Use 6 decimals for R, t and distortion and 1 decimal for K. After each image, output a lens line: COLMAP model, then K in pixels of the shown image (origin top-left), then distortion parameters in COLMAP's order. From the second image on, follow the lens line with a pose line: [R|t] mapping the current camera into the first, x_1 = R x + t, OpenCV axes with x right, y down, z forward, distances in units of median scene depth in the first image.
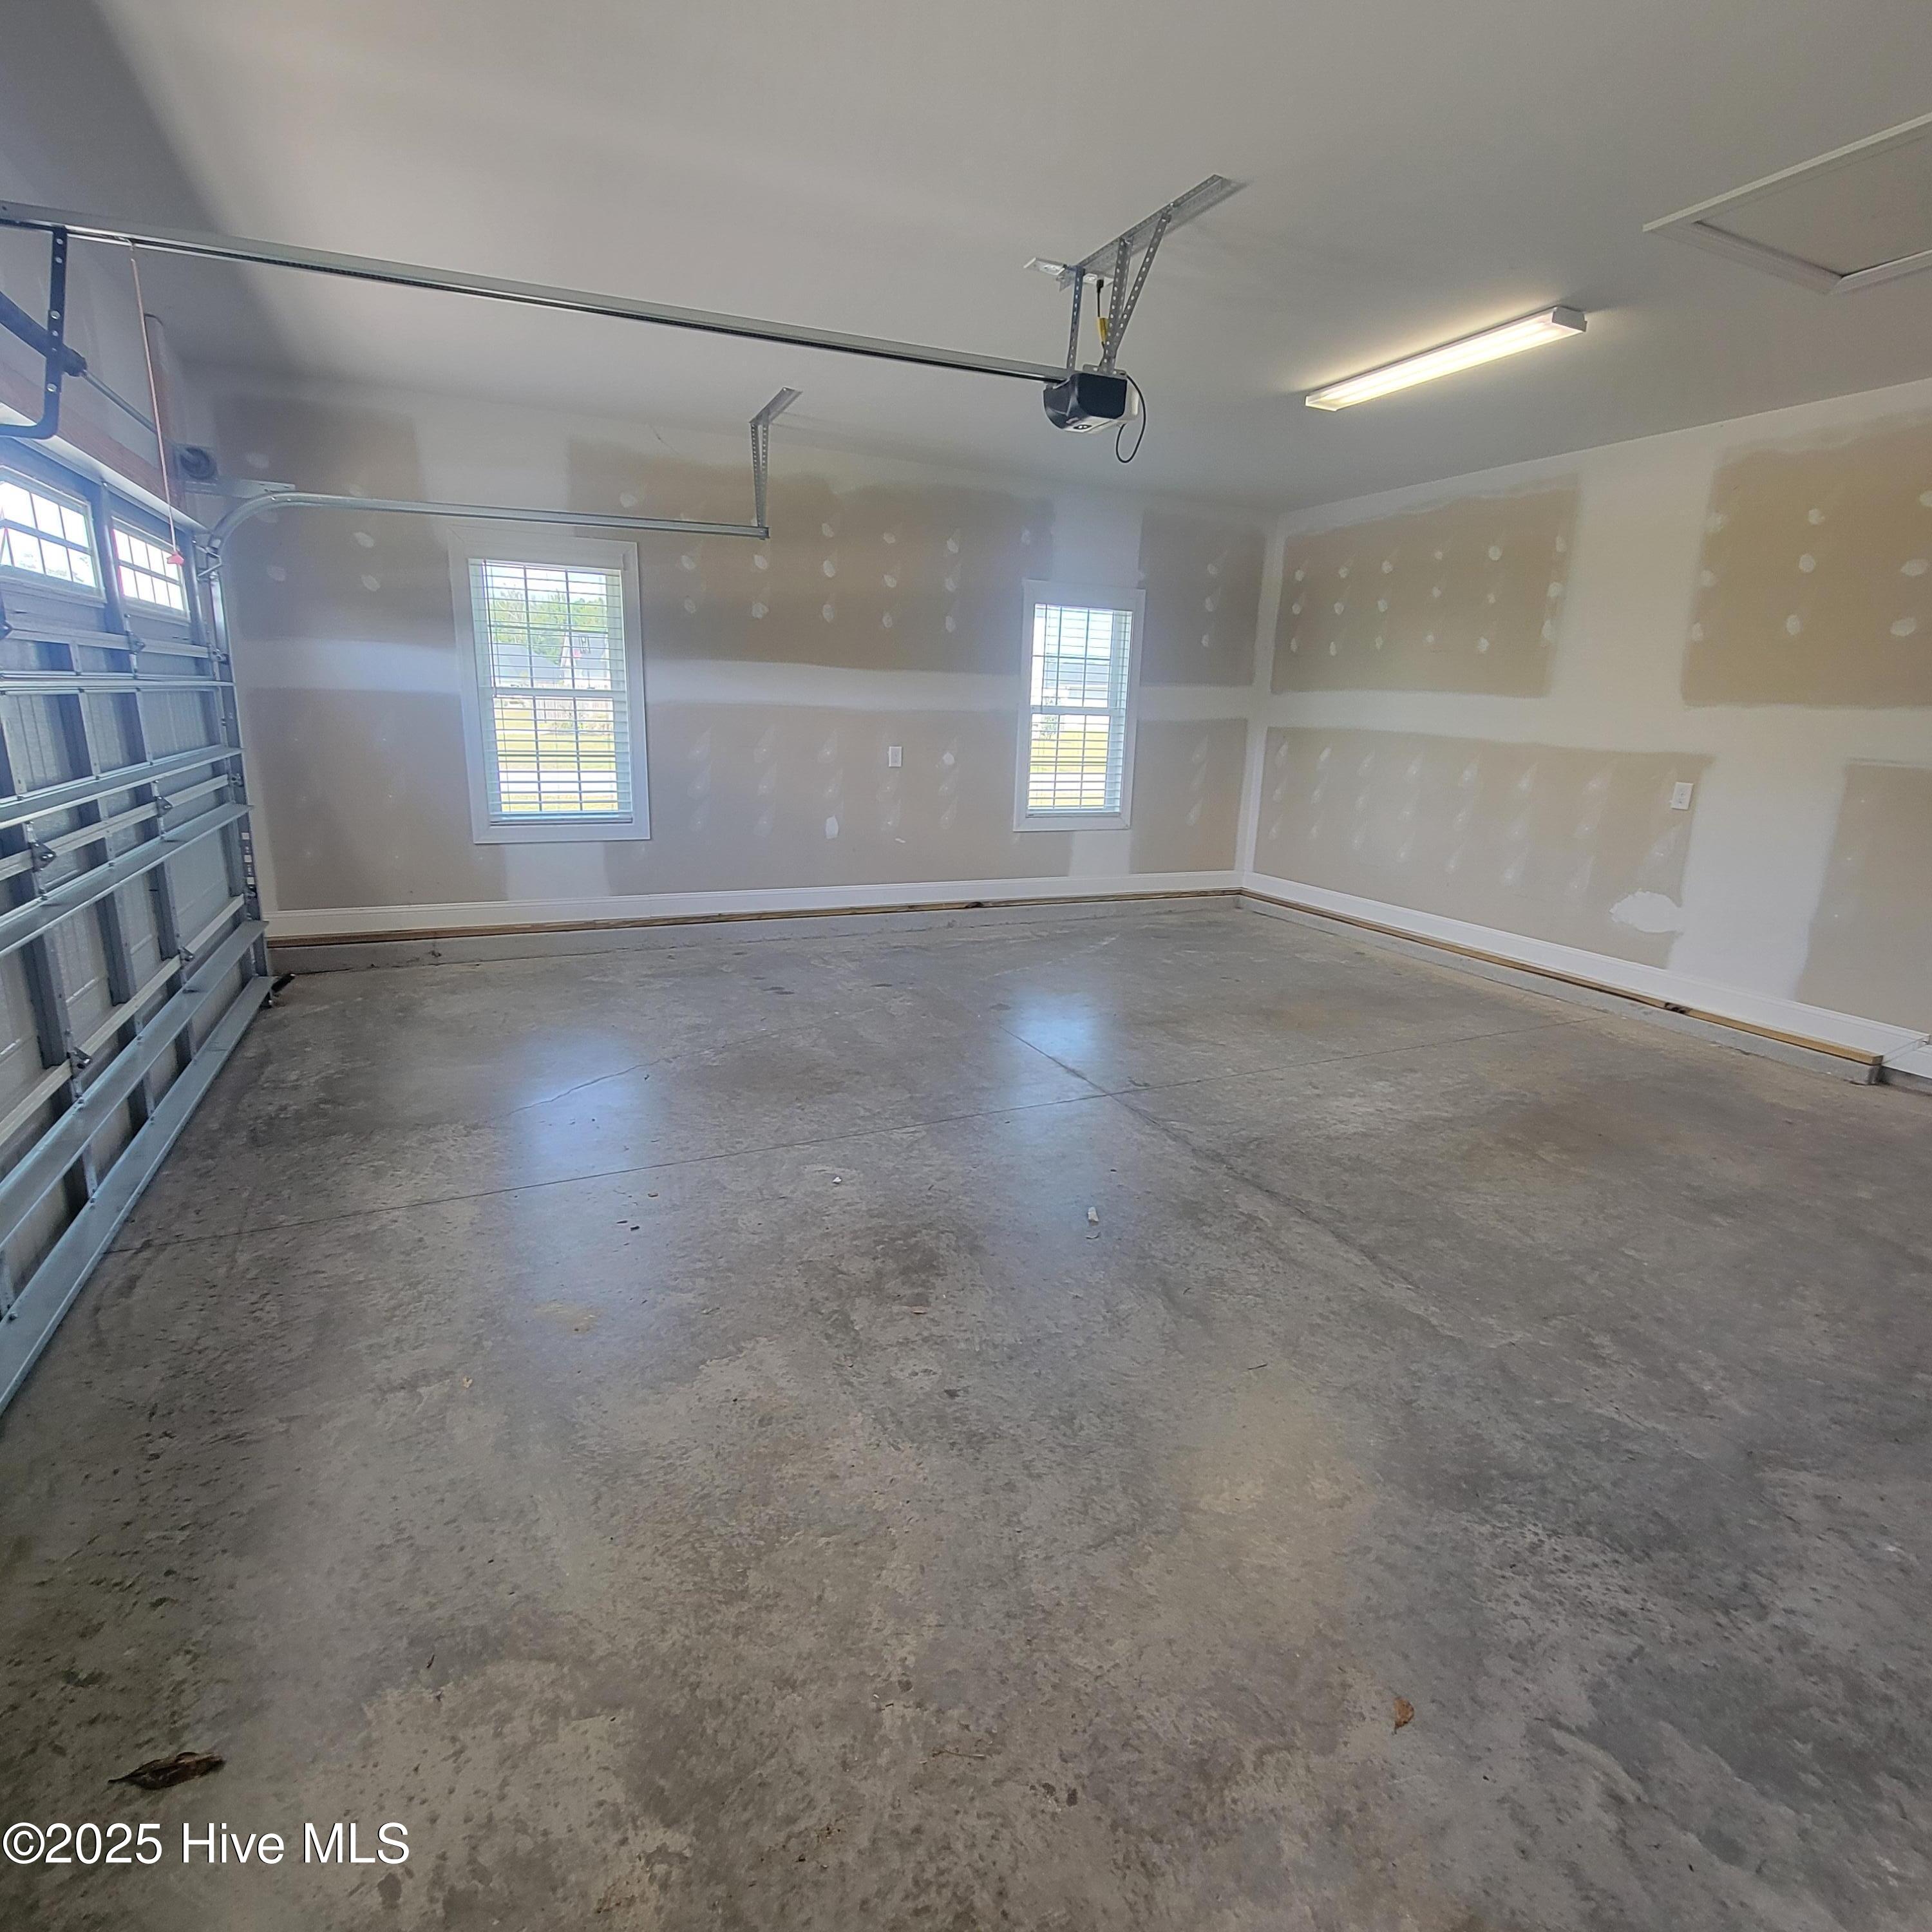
lens RADIAL K [[1043.3, 0, 966.2], [0, 1043.3, 969.9], [0, 0, 1]] dist [-0.001570, -0.002165]
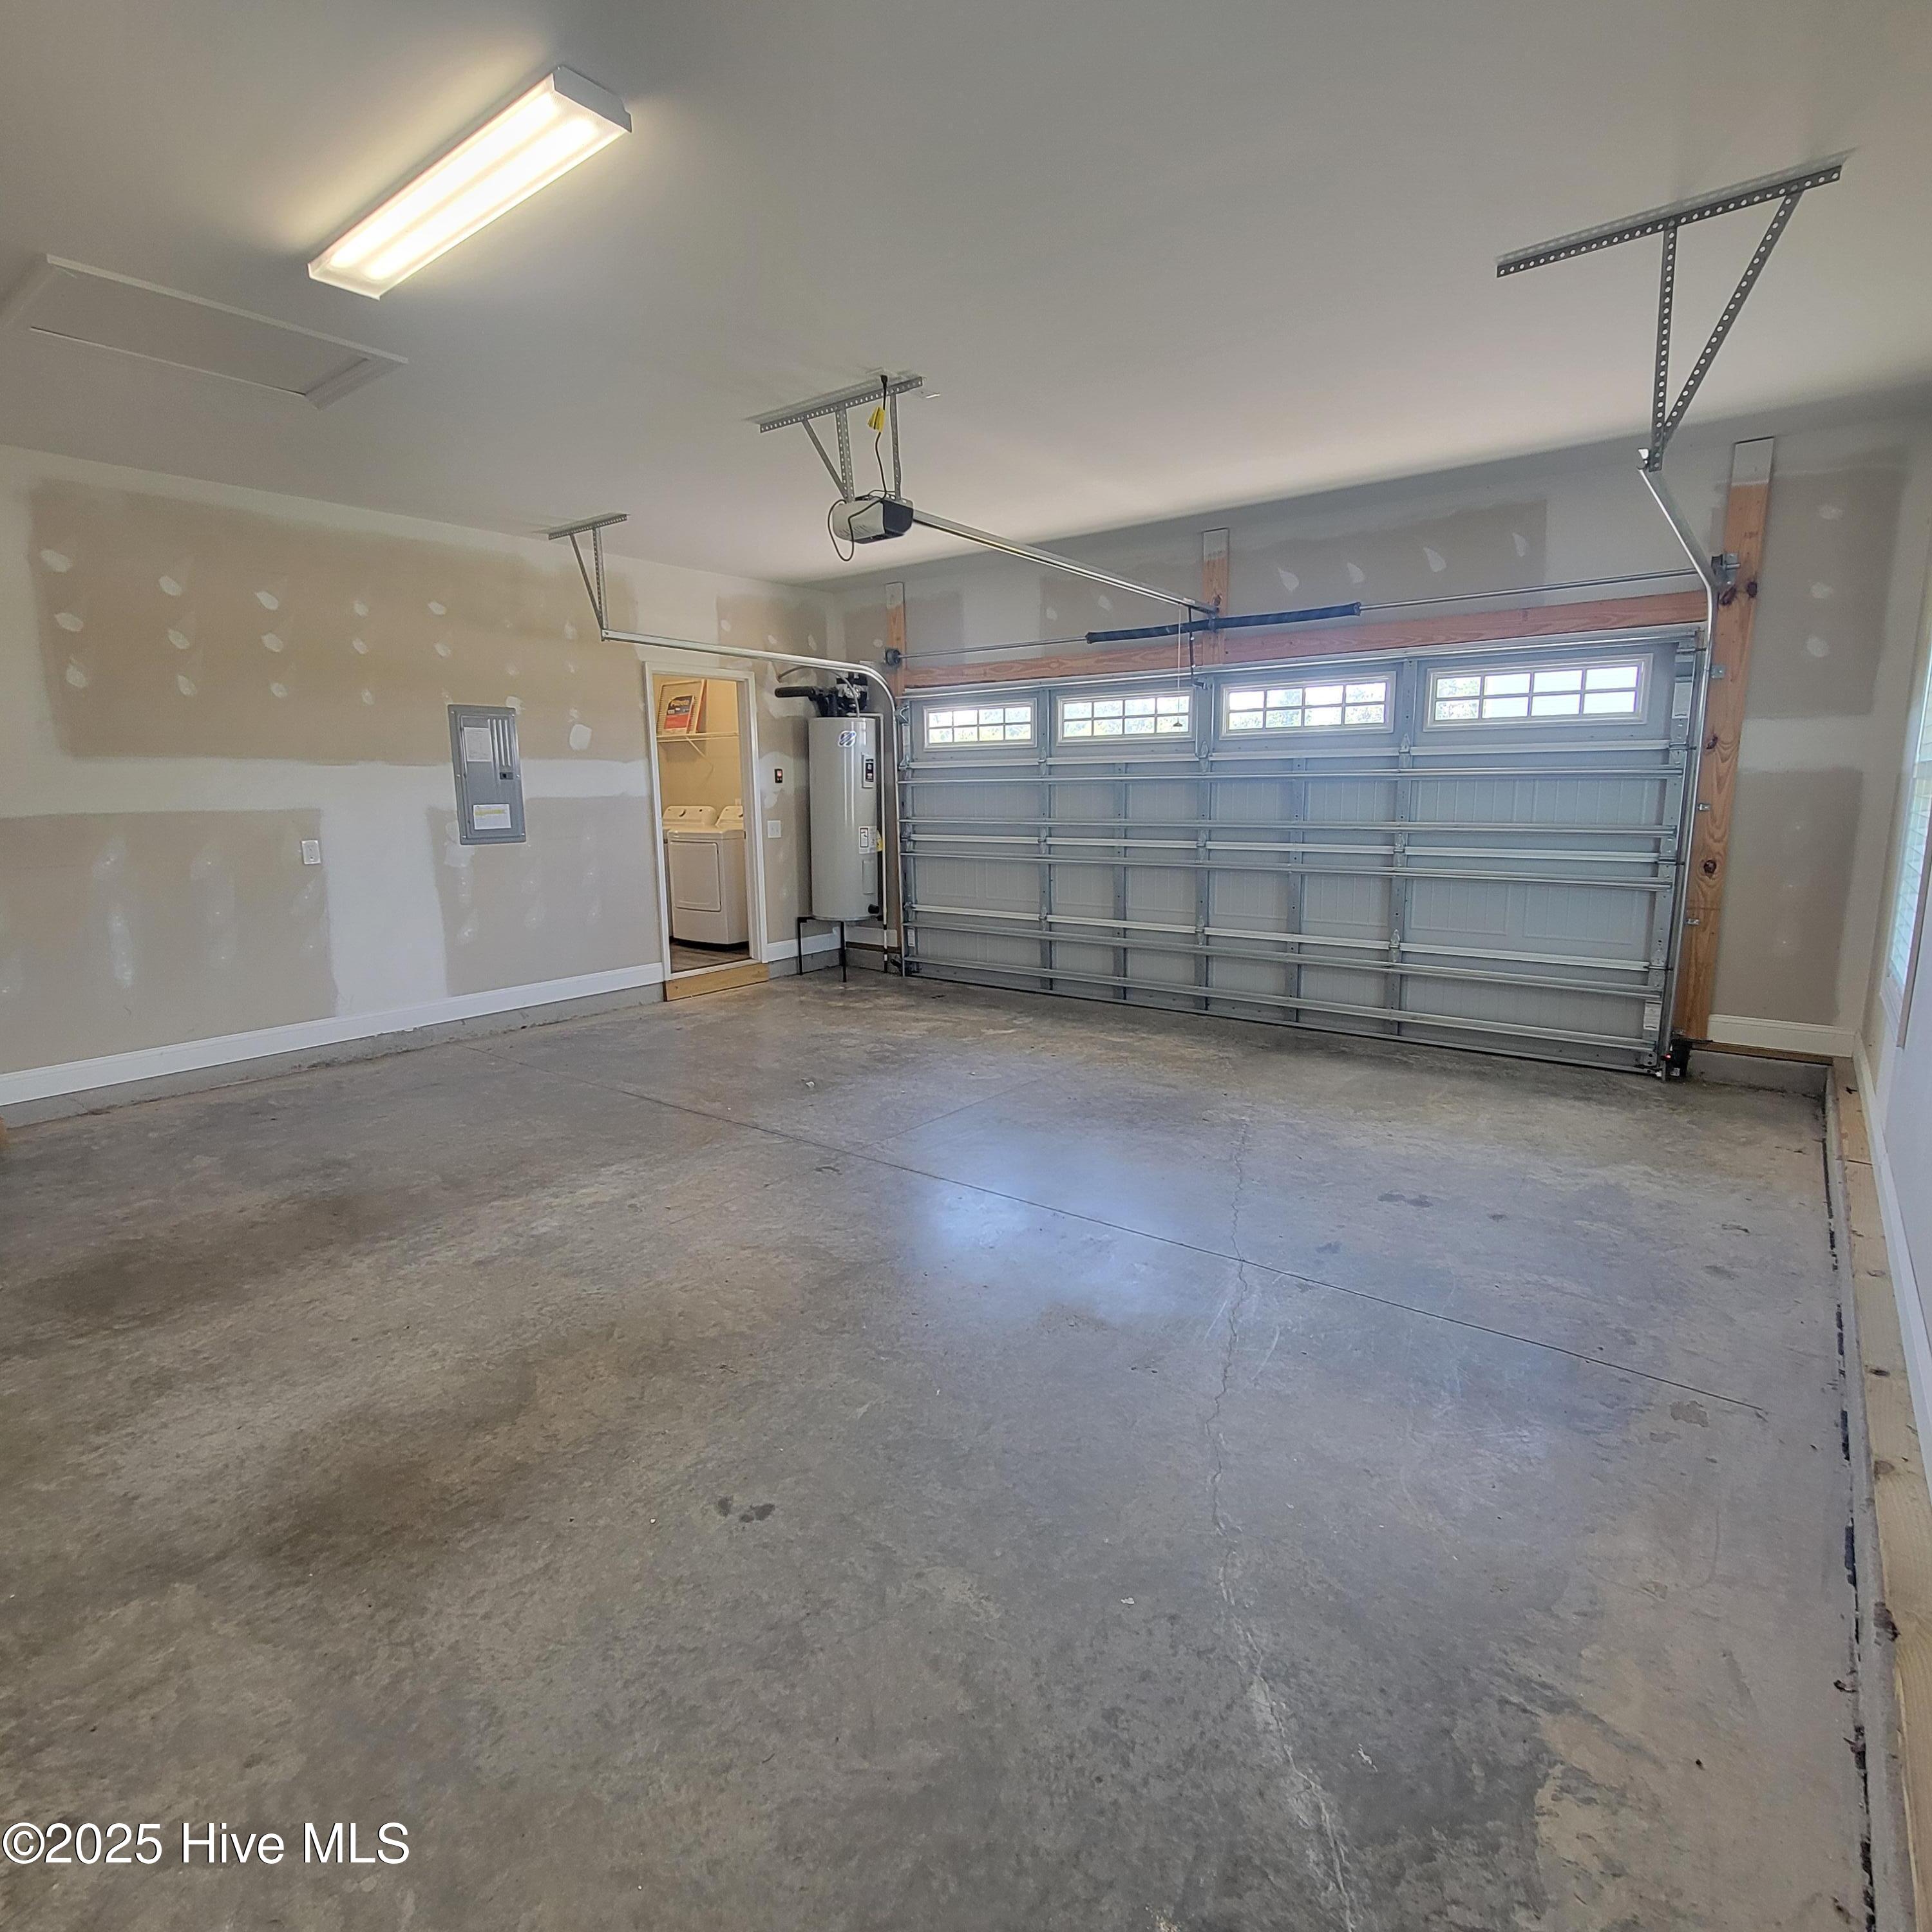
lens RADIAL K [[1054.2, 0, 955.5], [0, 1054.2, 969.1], [0, 0, 1]] dist [0.005196, 0.000387]
pose [[-0.894526, 0.059439, -0.443046, 0.491583], [-0.125281, 0.918064, 0.376115, -0.444588], [0.429101, 0.391950, -0.813786, 1.824636]]
